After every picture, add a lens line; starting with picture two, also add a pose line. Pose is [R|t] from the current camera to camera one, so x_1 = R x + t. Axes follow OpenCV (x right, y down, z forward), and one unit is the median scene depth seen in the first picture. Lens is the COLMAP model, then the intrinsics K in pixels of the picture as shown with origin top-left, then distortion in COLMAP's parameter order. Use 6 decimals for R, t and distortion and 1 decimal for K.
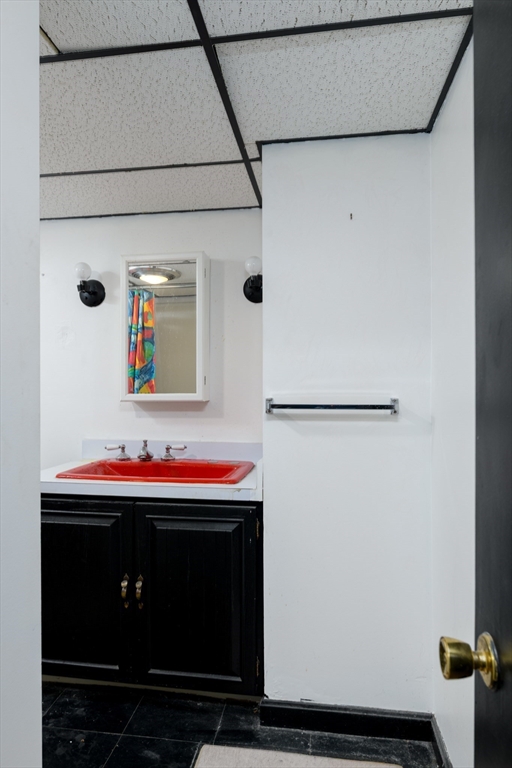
lens RADIAL K [[498.5, 0, 254.5], [0, 498.5, 384.5], [0, 0, 1]] dist [0.000104, 0.000001]
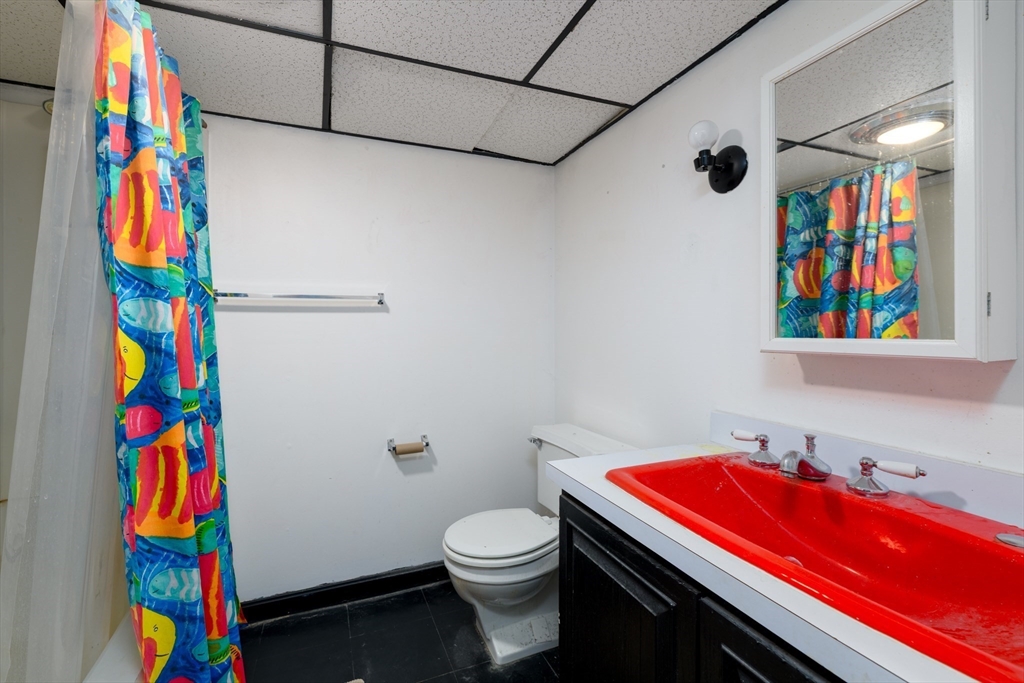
lens RADIAL K [[443.6, 0, 497.6], [0, 443.6, 321.2], [0, 0, 1]] dist [-0.015400, -0.000379]
pose [[0.483064, -0.014083, -0.875472, 0.006085], [0.008322, 0.999899, -0.011493, 0.004486], [0.875546, -0.001734, 0.483132, 0.505536]]
